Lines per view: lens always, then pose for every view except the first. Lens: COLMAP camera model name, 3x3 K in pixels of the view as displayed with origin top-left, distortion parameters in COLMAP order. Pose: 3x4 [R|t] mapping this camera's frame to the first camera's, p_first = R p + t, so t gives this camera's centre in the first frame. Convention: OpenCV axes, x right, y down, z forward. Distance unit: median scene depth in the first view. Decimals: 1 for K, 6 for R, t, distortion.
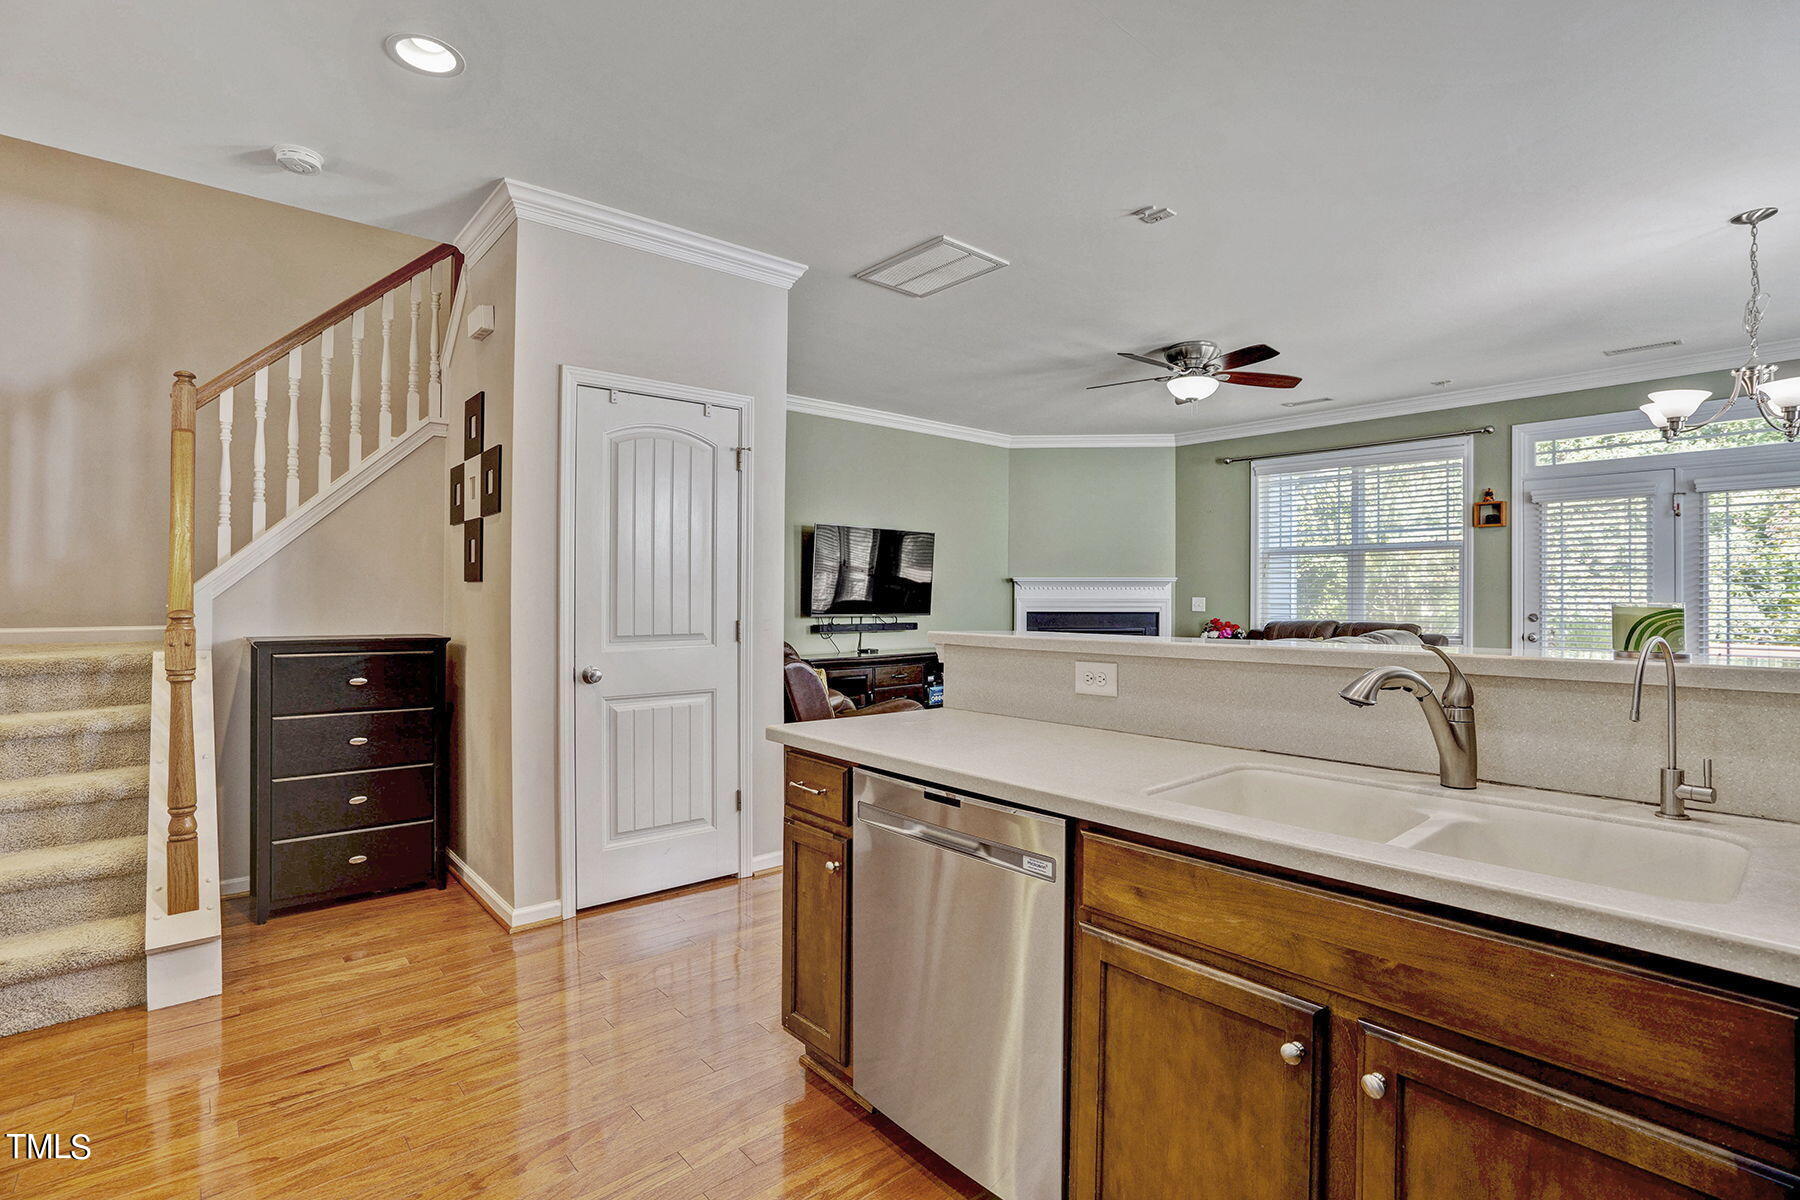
lens RADIAL K [[846.0, 0, 900.8], [0, 846.0, 595.8], [0, 0, 1]] dist [-0.041671, 0.013374]
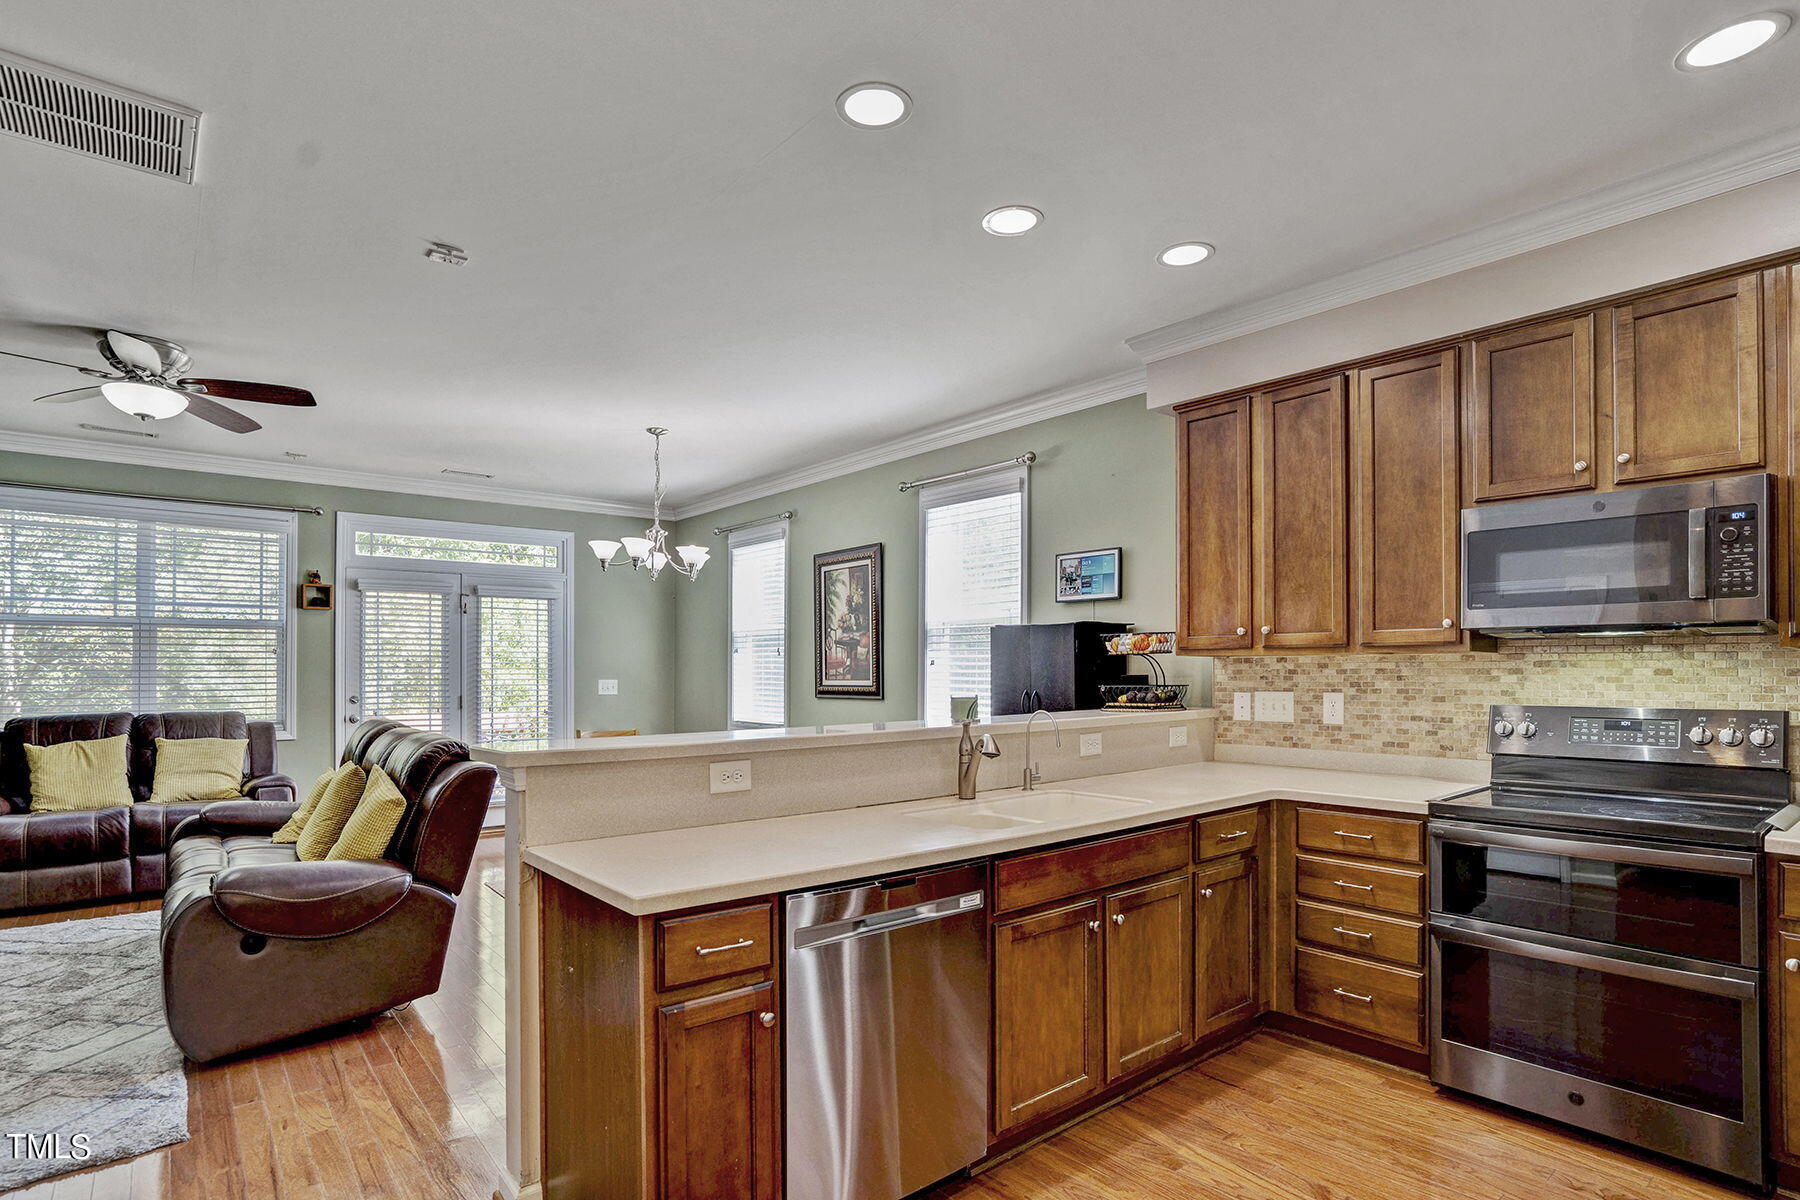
lens RADIAL K [[925.2, 0, 896.8], [0, 925.2, 661.1], [0, 0, 1]] dist [-0.041903, 0.017572]
pose [[0.038690, 0.004123, 0.999243, -0.317643], [0.001828, 0.999990, -0.004197, -0.014653], [-0.999250, 0.001989, 0.038682, 0.250487]]
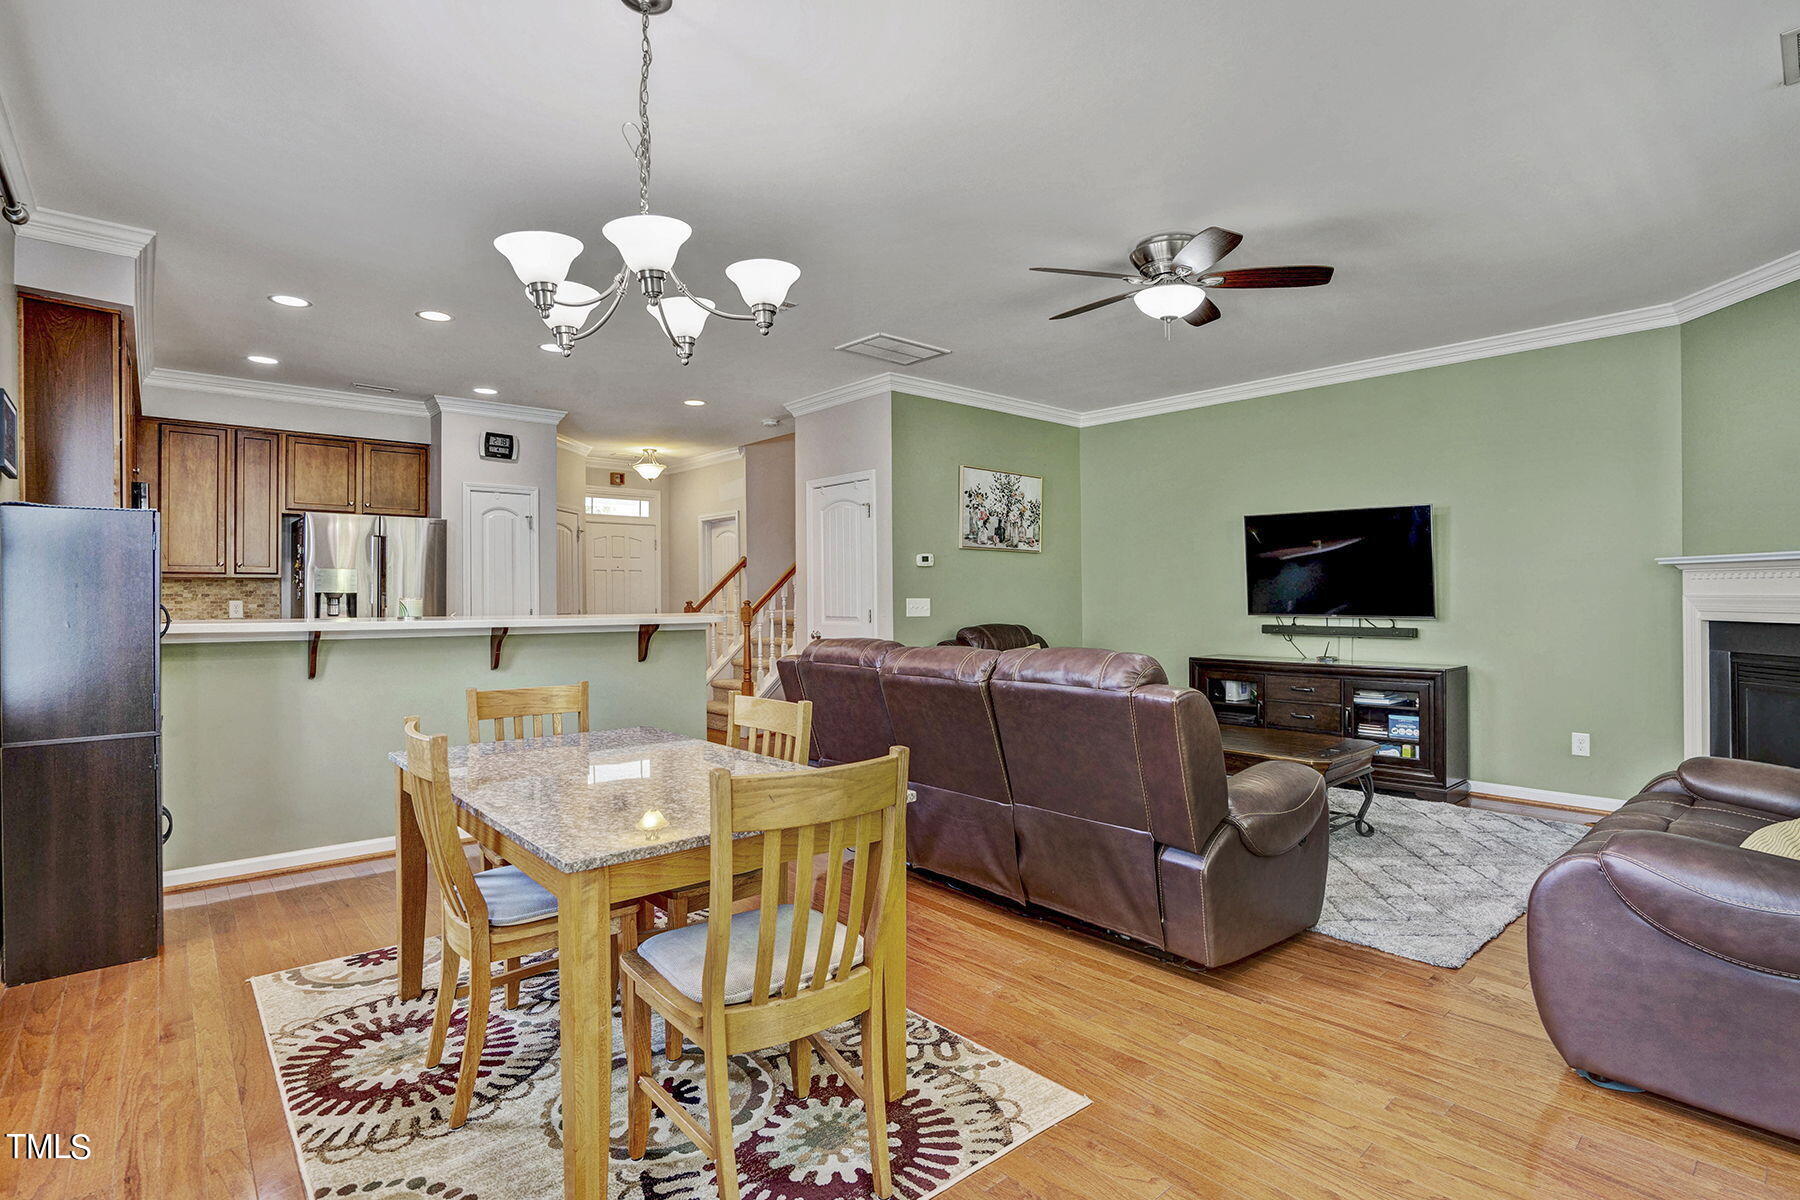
lens RADIAL K [[881.5, 0, 912.6], [0, 881.5, 589.4], [0, 0, 1]] dist [-0.021971, 0.004952]
pose [[-0.000642, -0.008101, -0.999967, 0.853190], [0.004386, 0.999958, -0.008104, 0.002161], [0.999990, -0.004391, -0.000607, 0.603811]]
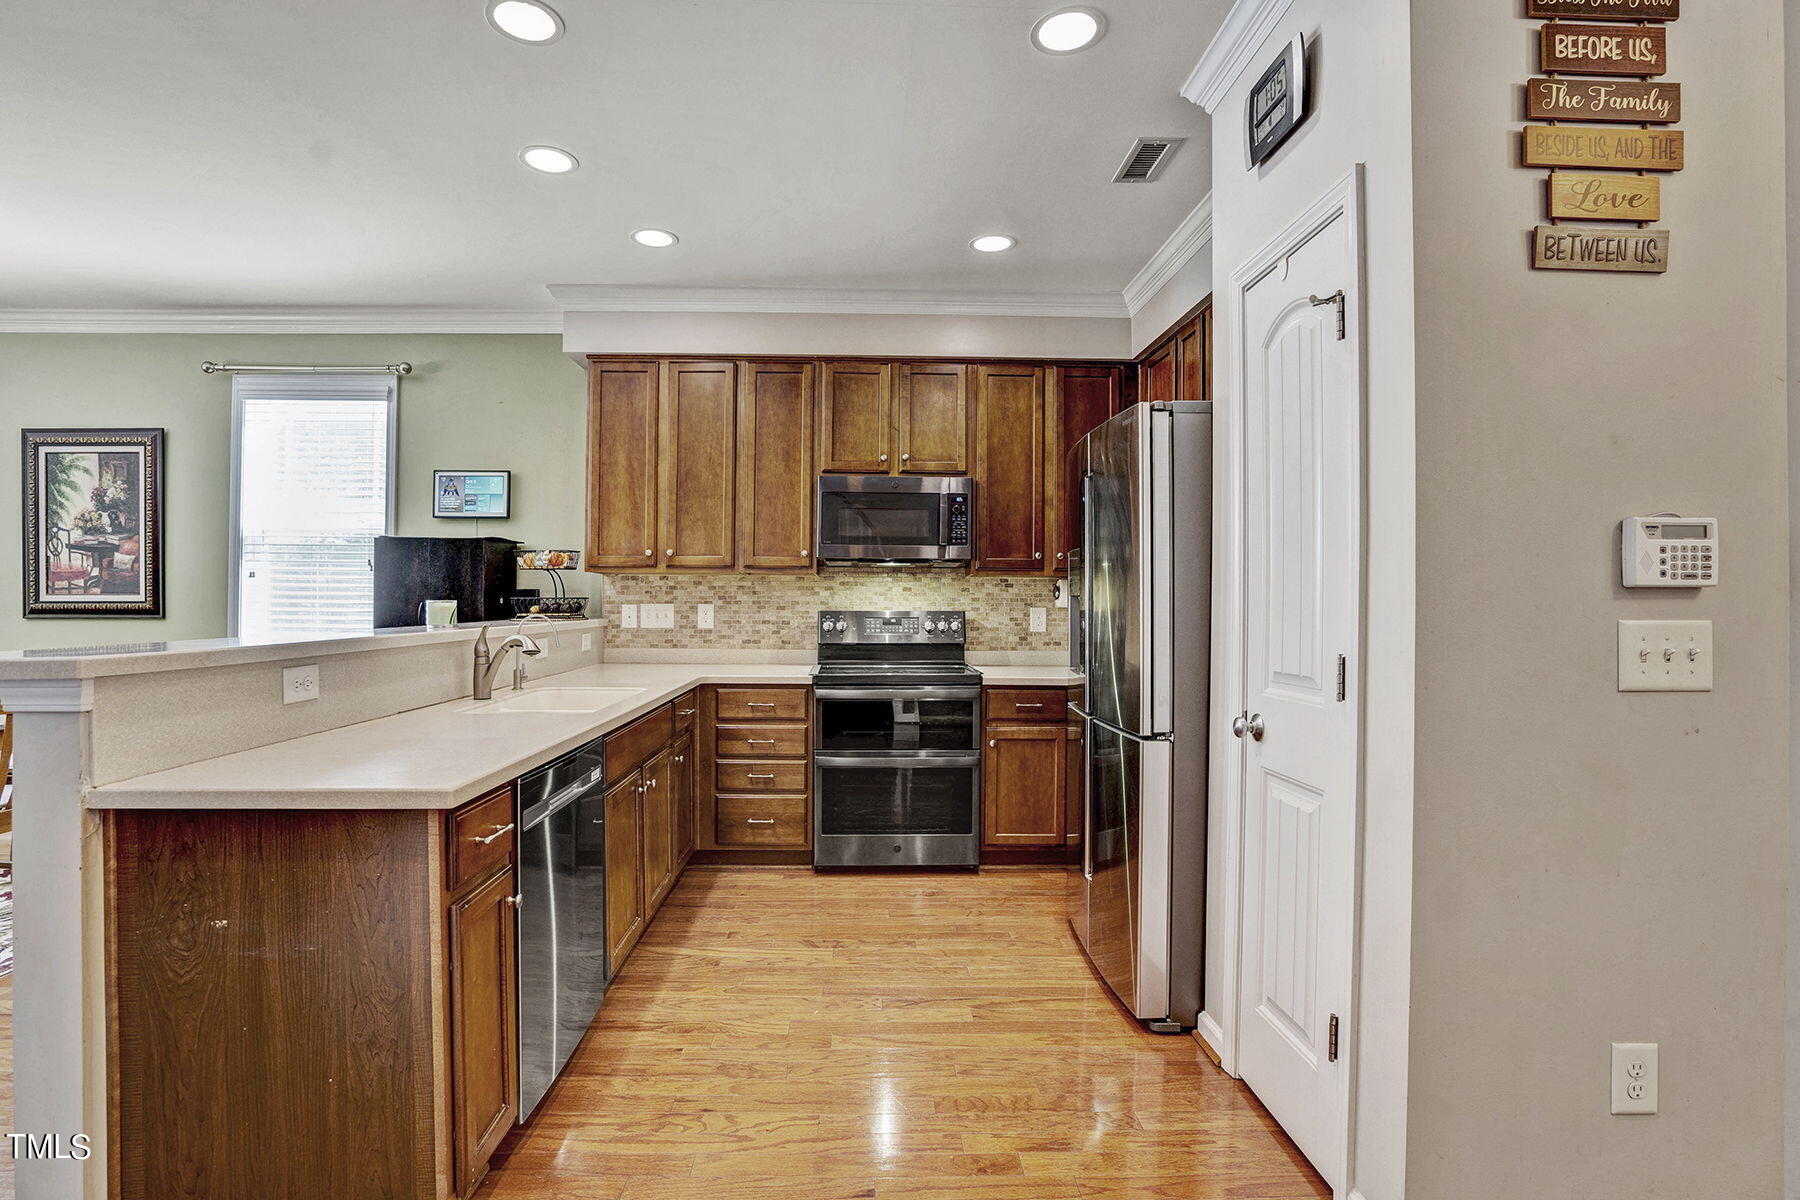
lens RADIAL K [[846.0, 0, 889.7], [0, 846.0, 603.3], [0, 0, 1]] dist [-0.041671, 0.013374]
pose [[-0.759193, -0.009094, 0.650802, -0.293118], [-0.009840, 0.999948, 0.002495, -0.000291], [-0.650791, -0.004510, -0.759244, 0.427406]]
